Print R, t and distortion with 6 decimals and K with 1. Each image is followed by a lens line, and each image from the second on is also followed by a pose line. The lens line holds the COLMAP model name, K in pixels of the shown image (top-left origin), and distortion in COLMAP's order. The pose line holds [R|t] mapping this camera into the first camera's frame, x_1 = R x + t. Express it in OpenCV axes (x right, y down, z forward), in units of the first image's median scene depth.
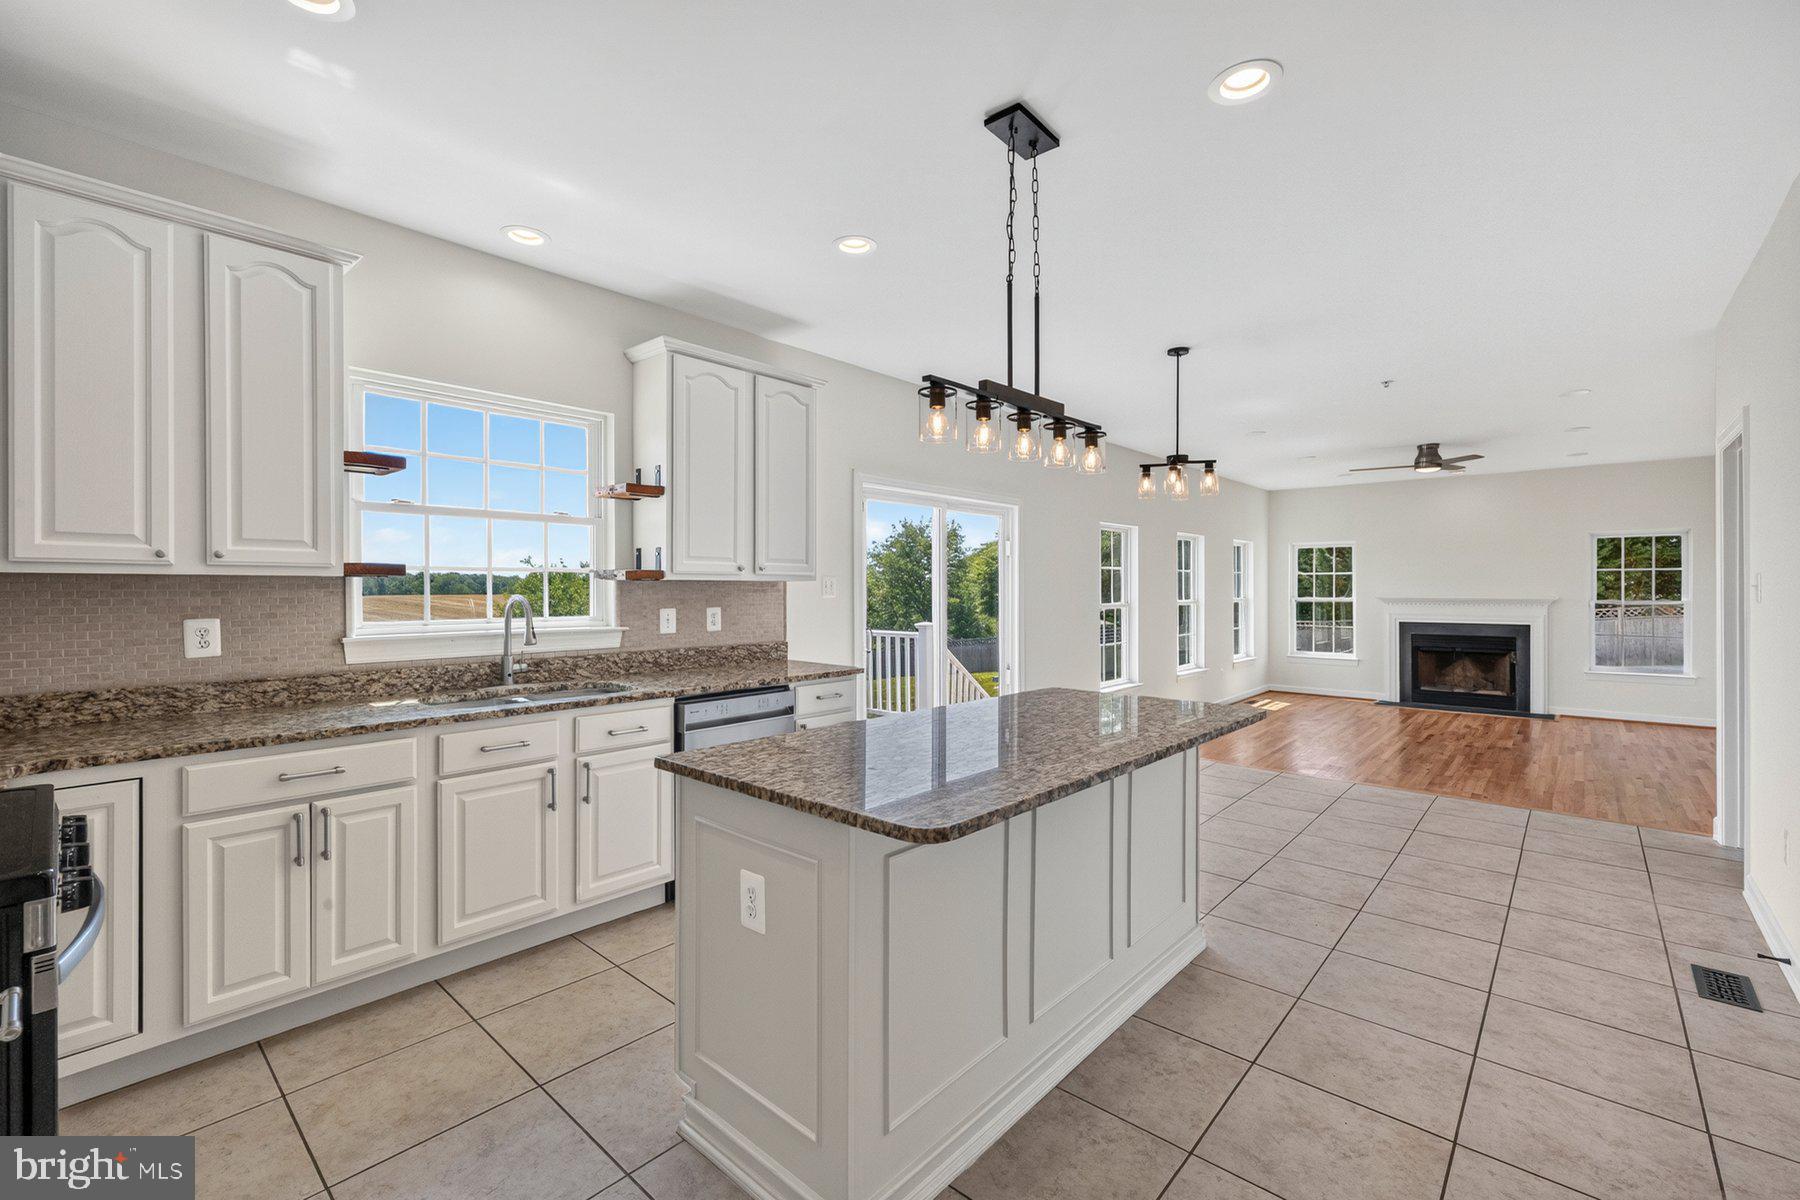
lens RADIAL K [[767.5, 0, 899.8], [0, 767.5, 589.6], [0, 0, 1]] dist [0.001640, 0.000478]
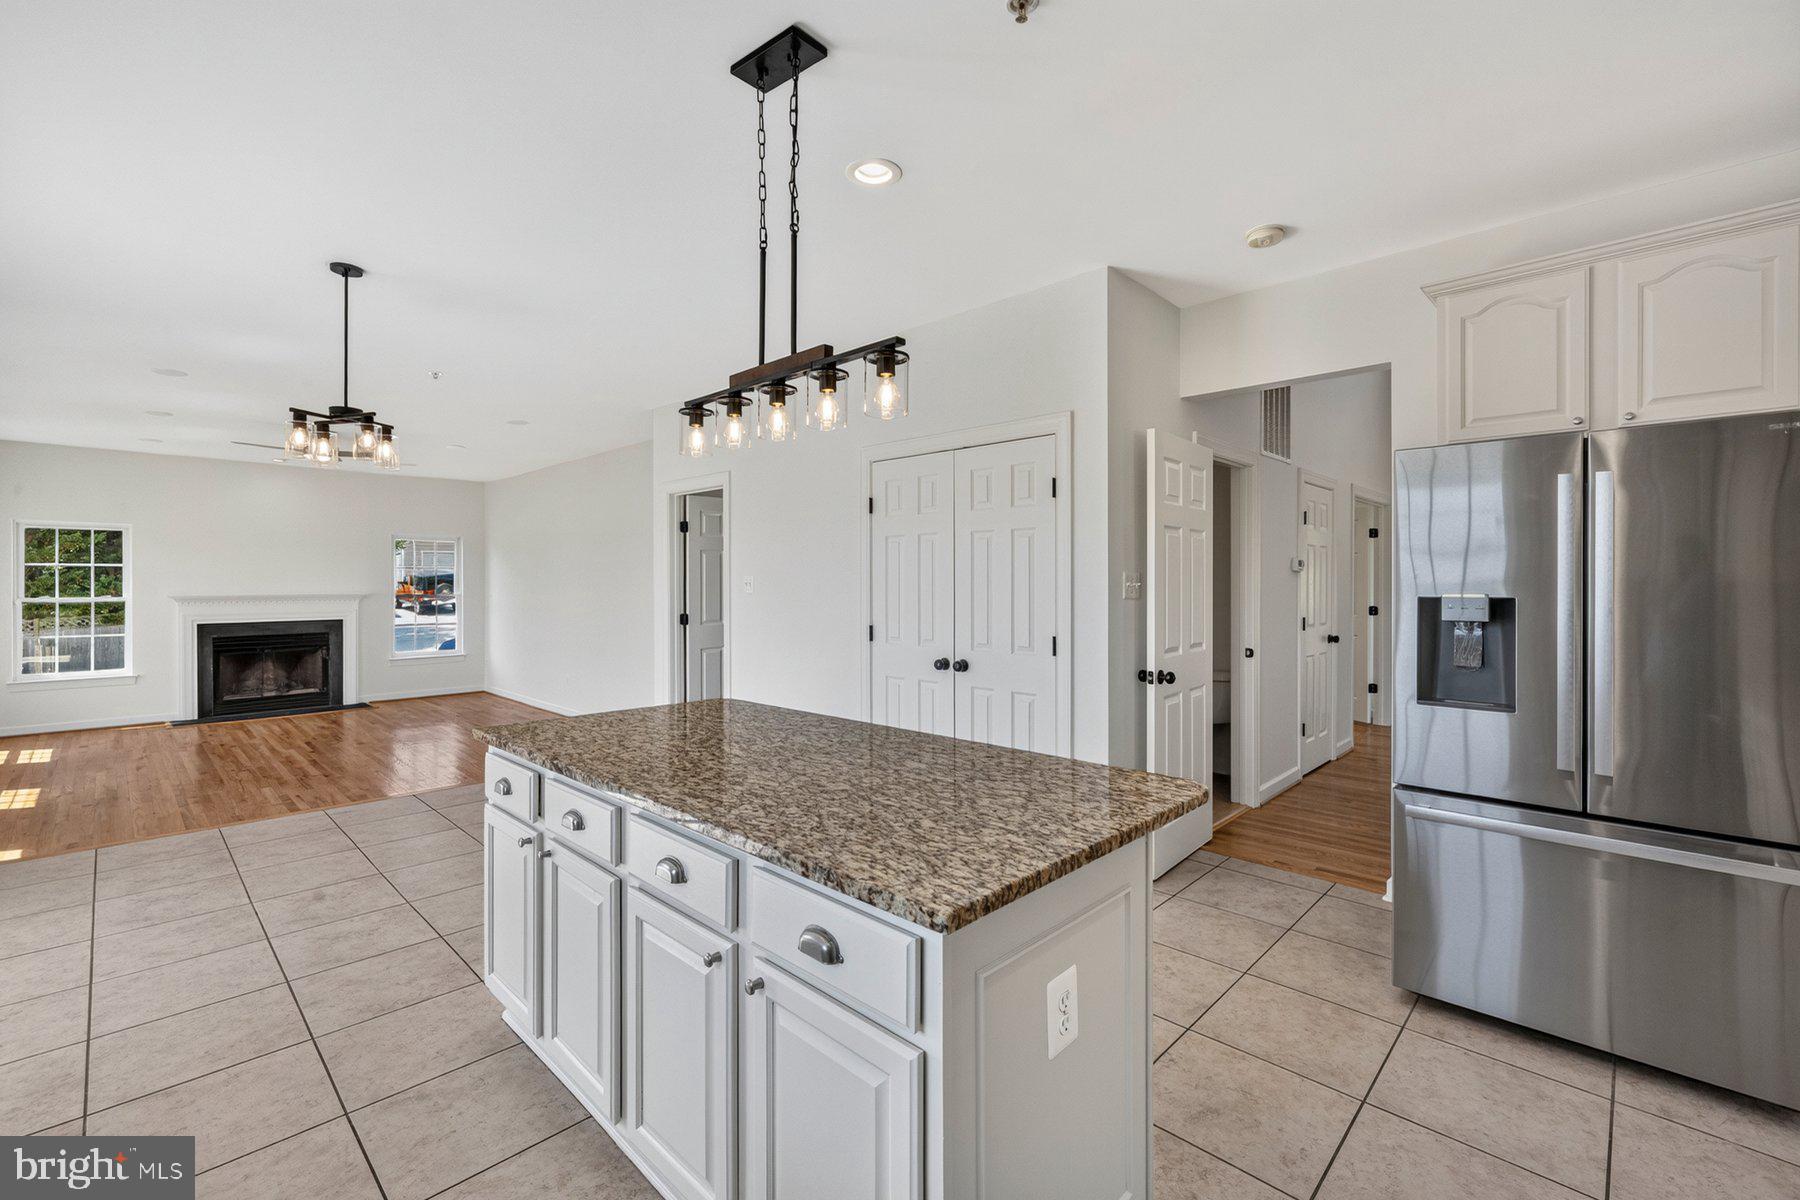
lens RADIAL K [[766.2, 0, 895.6], [0, 766.2, 575.8], [0, 0, 1]] dist [0.002608, 0.000263]
pose [[0.039066, 0.008719, 0.999199, -0.375082], [0.002350, 0.999958, -0.008817, -0.003862], [-0.999234, 0.002693, 0.039044, 0.449582]]
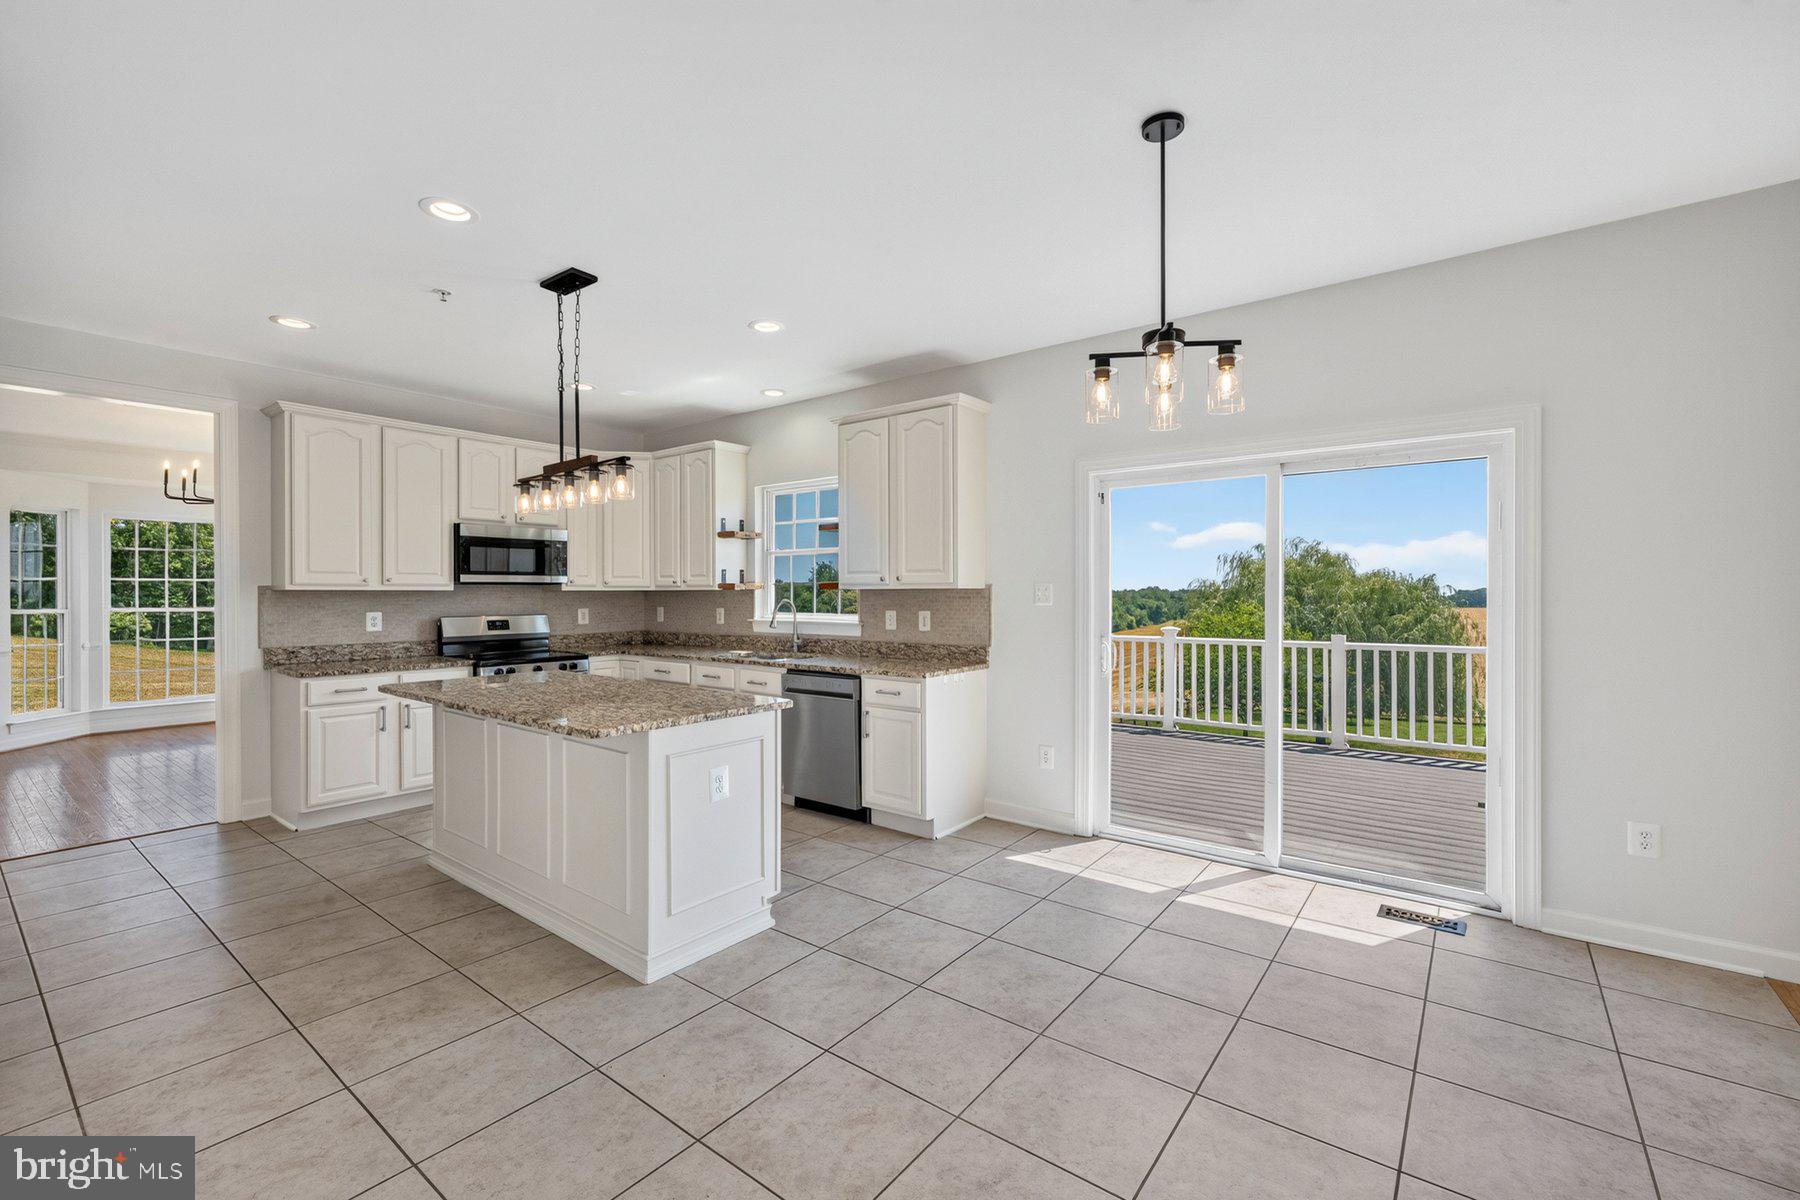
lens RADIAL K [[754.7, 0, 900.0], [0, 754.7, 600.0], [0, 0, 1]] dist [-0.000003, 0.000139]
pose [[0.070512, 0.007061, -0.997486, 0.872425], [0.000105, 0.999975, 0.007086, -0.002450], [0.997511, -0.000604, 0.070510, 0.818501]]
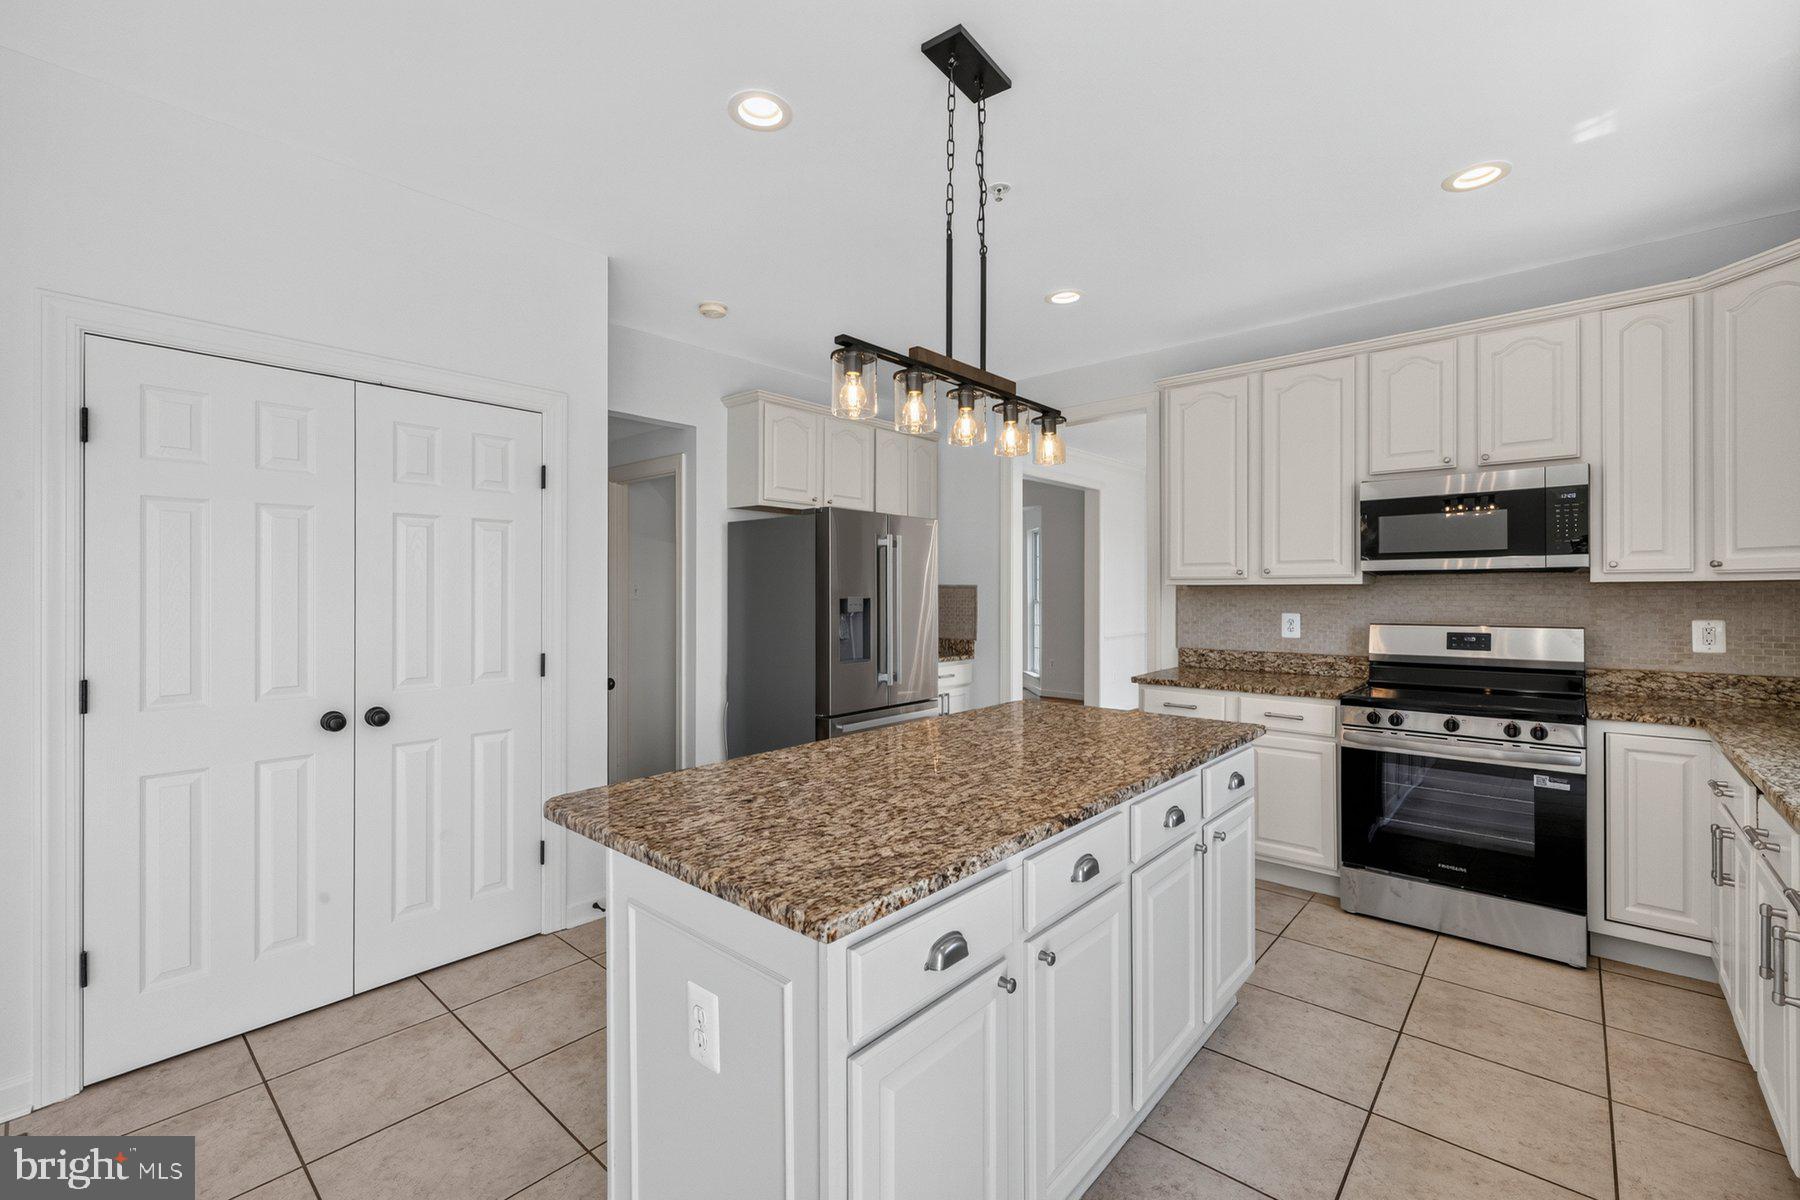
lens RADIAL K [[767.5, 0, 899.8], [0, 767.5, 589.6], [0, 0, 1]] dist [0.001640, 0.000478]
pose [[-0.999940, 0.000727, -0.010941, 0.132260], [0.000738, 0.999999, -0.001079, -0.002951], [0.010941, -0.001087, -0.999940, 1.001674]]
